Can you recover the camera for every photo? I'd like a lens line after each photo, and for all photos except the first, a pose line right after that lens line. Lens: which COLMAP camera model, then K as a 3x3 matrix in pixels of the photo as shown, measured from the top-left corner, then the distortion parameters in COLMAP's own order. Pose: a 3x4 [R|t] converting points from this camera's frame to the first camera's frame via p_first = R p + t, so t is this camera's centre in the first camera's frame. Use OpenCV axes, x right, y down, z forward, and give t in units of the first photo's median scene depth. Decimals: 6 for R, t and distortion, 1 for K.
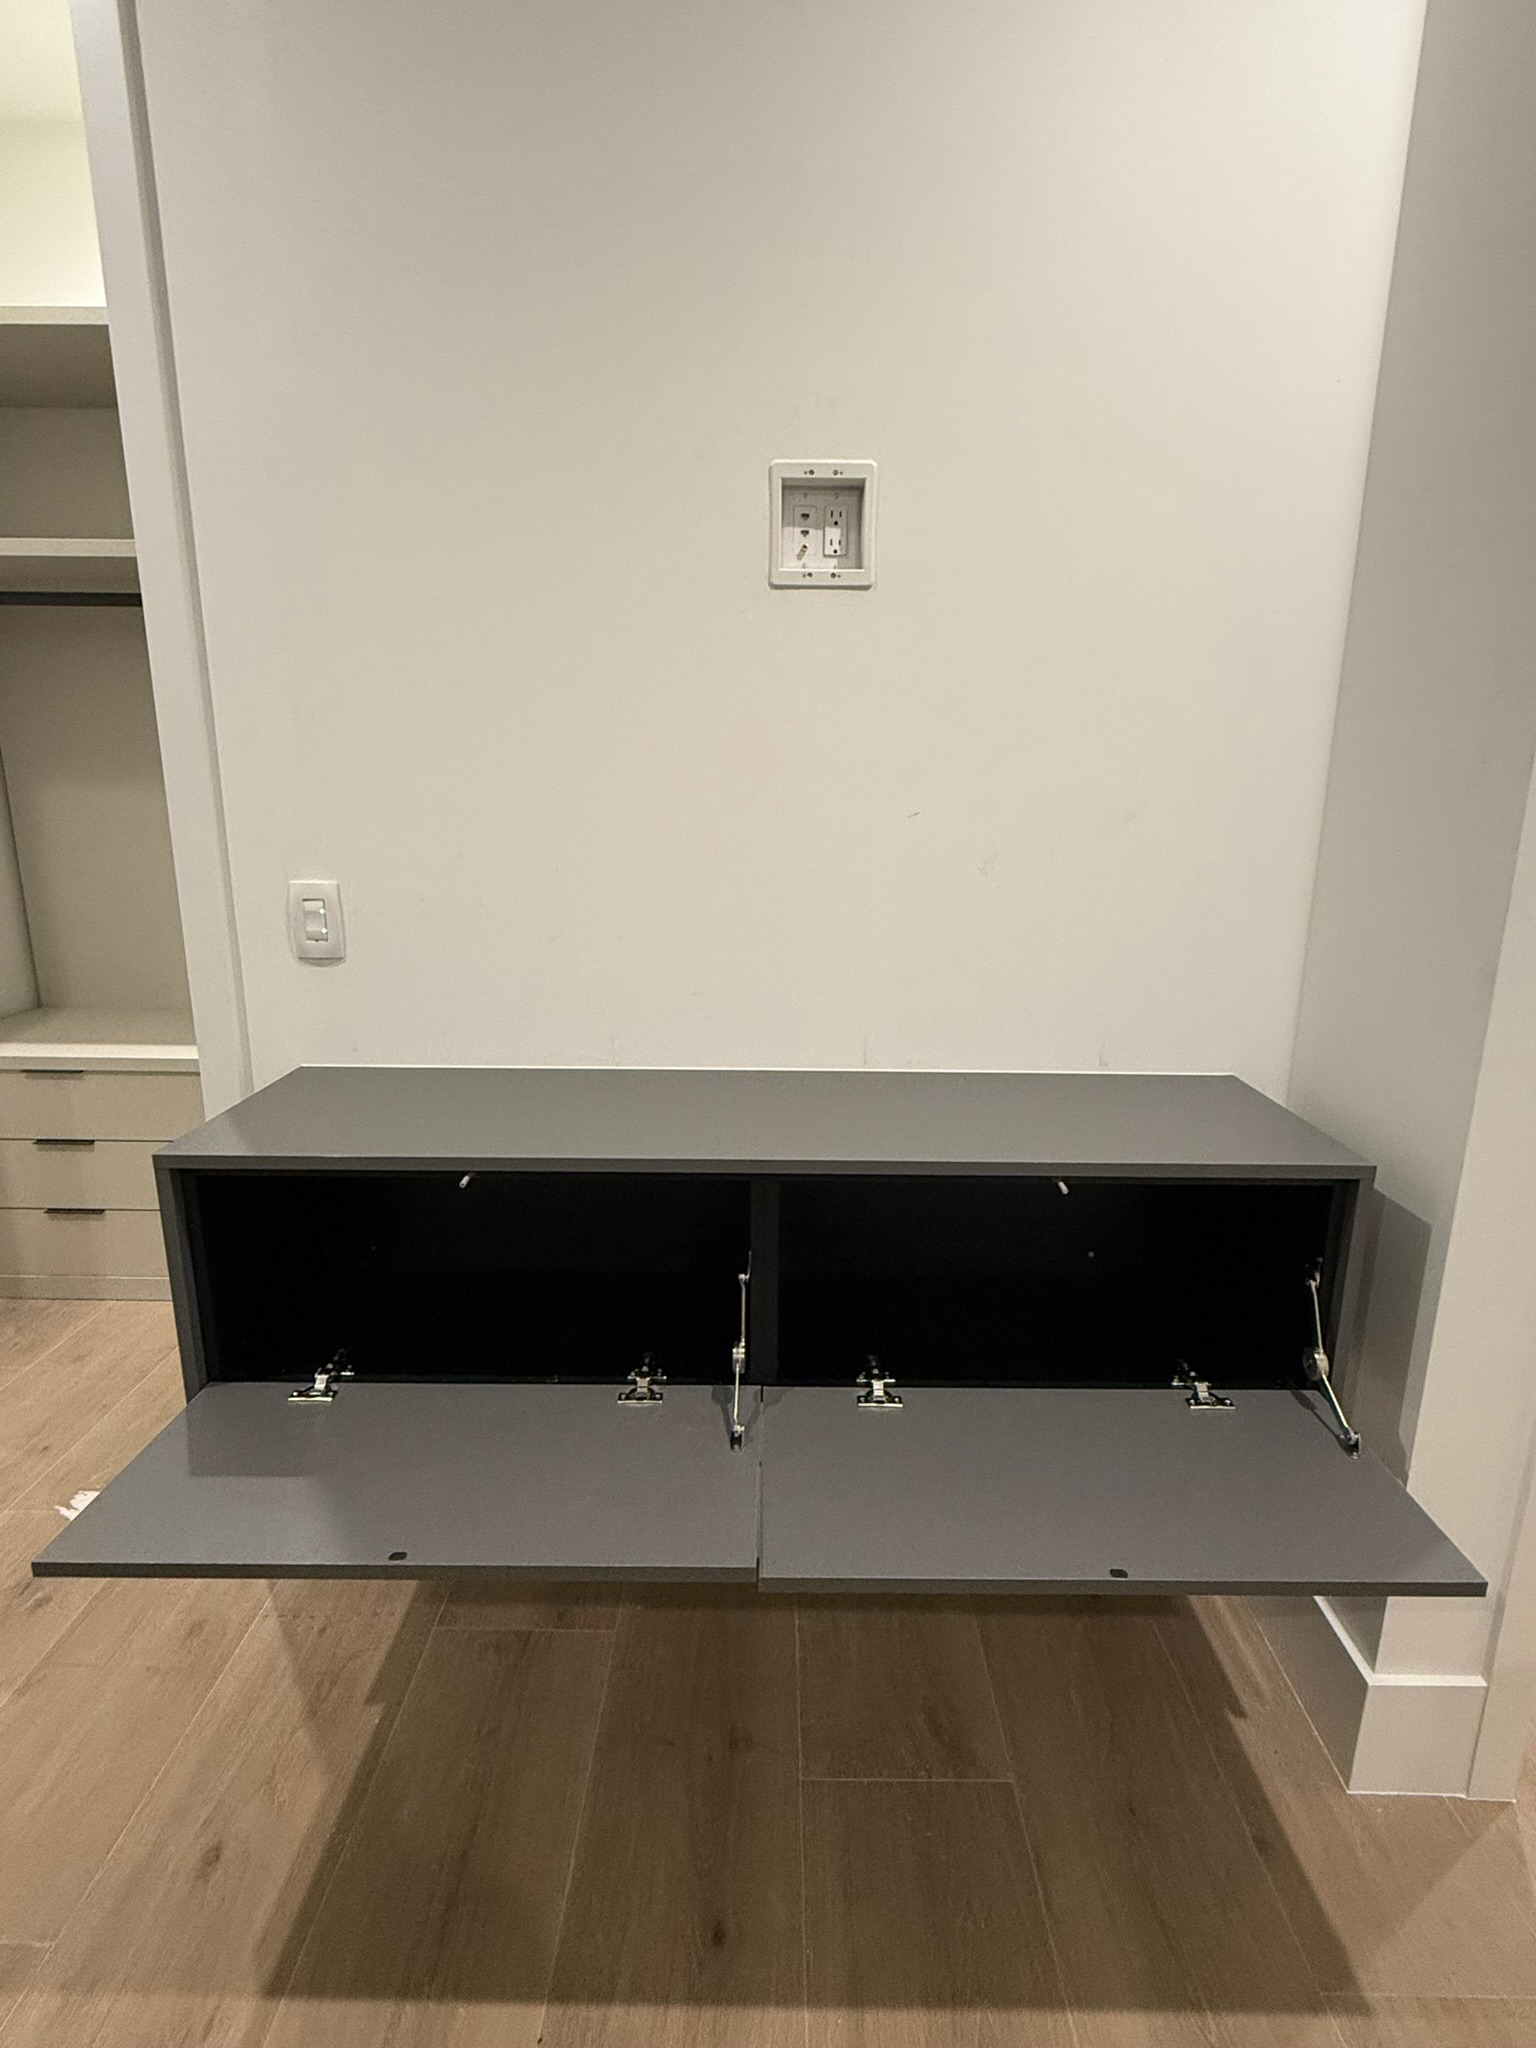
lens RADIAL K [[1016.1, 0, 776.7], [0, 1016.1, 1020.6], [0, 0, 1]] dist [-0.006280, 0.002107]
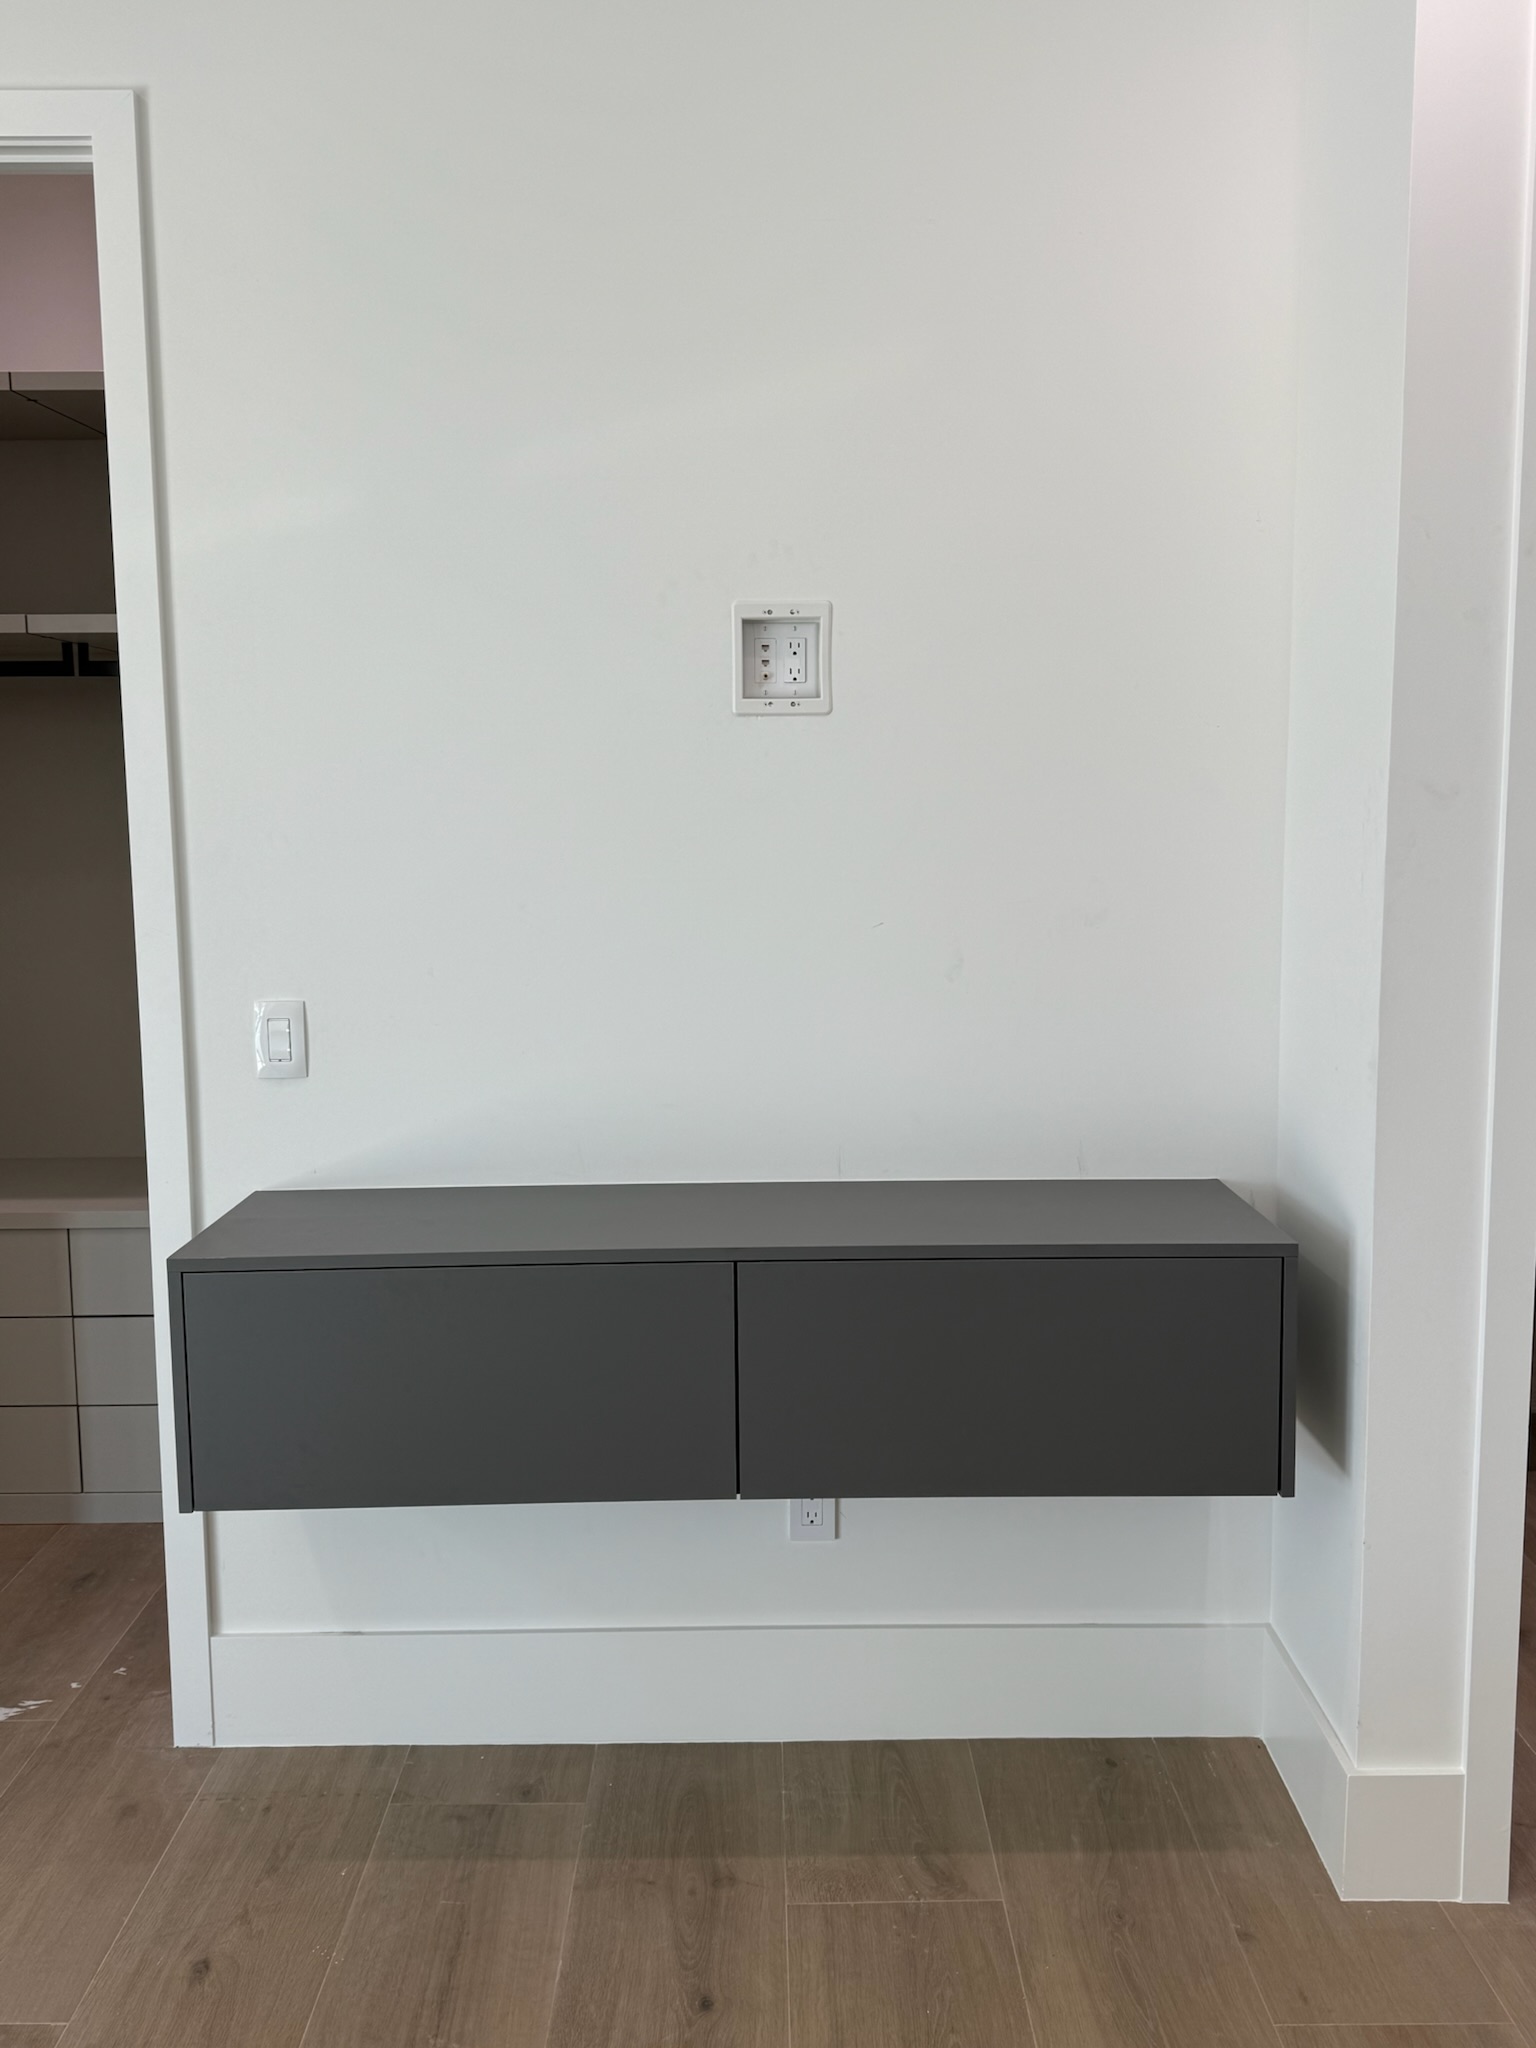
lens RADIAL K [[1722.4, 0, 777.7], [0, 1722.4, 1034.4], [0, 0, 1]] dist [0.037050, -0.002550]
pose [[0.999746, -0.020479, 0.009379, 0.016117], [0.021277, 0.995262, -0.094876, 0.070351], [-0.007391, 0.095051, 0.995445, -0.732504]]
